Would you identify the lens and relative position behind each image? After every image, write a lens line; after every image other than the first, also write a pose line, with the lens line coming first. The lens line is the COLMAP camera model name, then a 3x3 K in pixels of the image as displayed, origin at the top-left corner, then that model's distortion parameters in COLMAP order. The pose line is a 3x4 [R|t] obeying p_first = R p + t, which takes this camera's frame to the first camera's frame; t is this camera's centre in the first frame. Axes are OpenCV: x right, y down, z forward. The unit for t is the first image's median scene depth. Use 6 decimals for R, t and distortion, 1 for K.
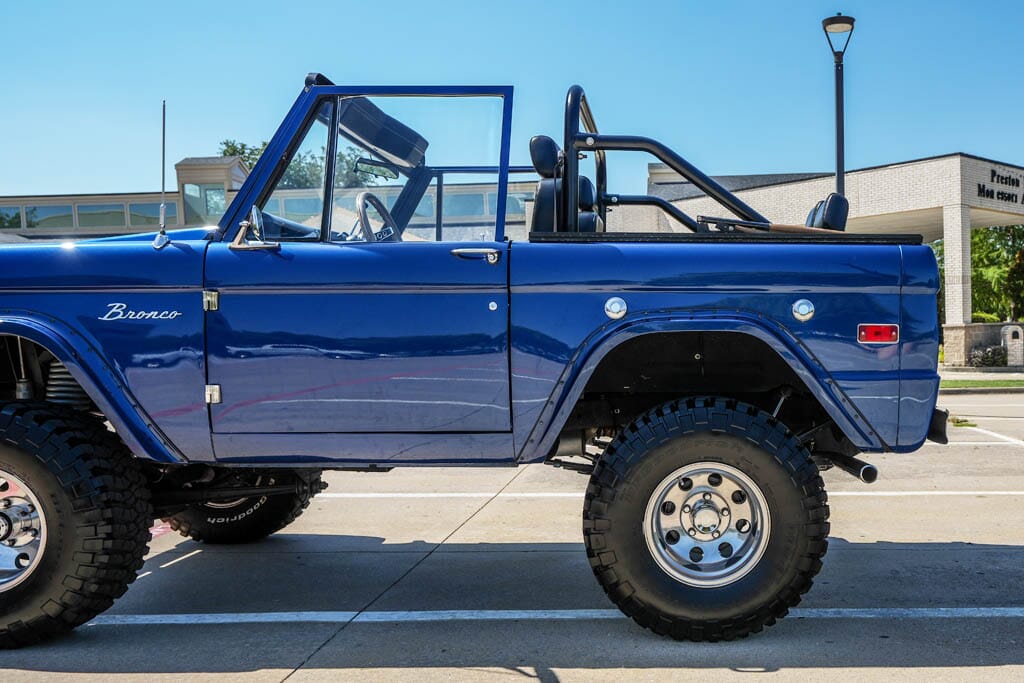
lens RADIAL K [[615.7, 0, 525.5], [0, 615.7, 327.4], [0, 0, 1]] dist [-0.004433, -0.000140]
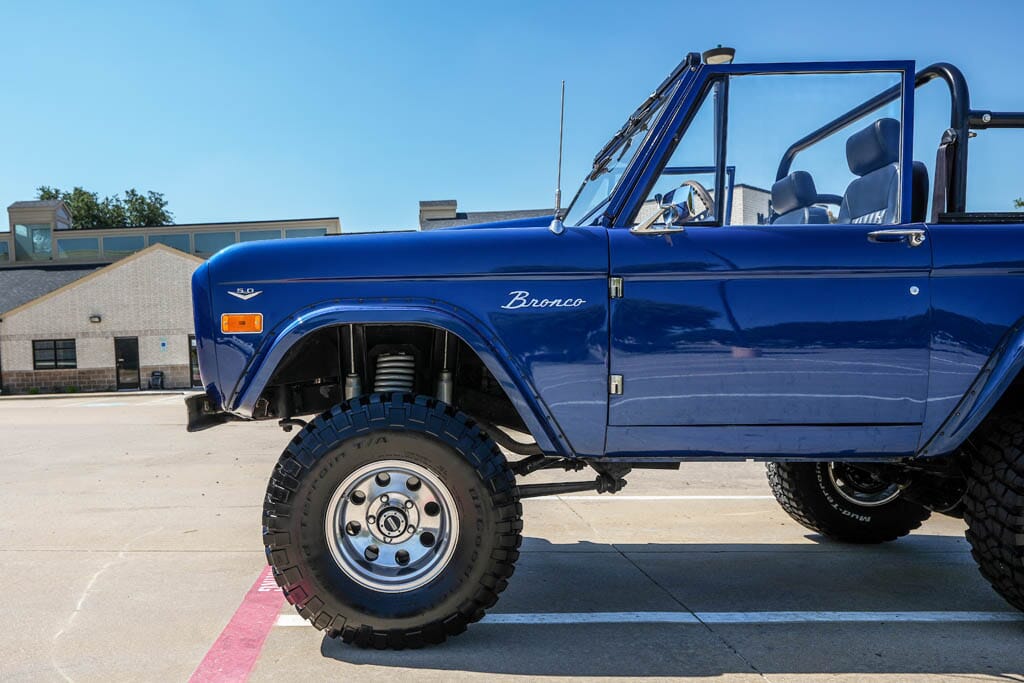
lens RADIAL K [[615.7, 0, 553.6], [0, 615.7, 332.1], [0, 0, 1]] dist [-0.004433, -0.000140]
pose [[0.999557, -0.006515, -0.029042, -0.562085], [0.006544, 0.999978, 0.000924, 0.023589], [0.029035, -0.001114, 0.999578, 0.034503]]
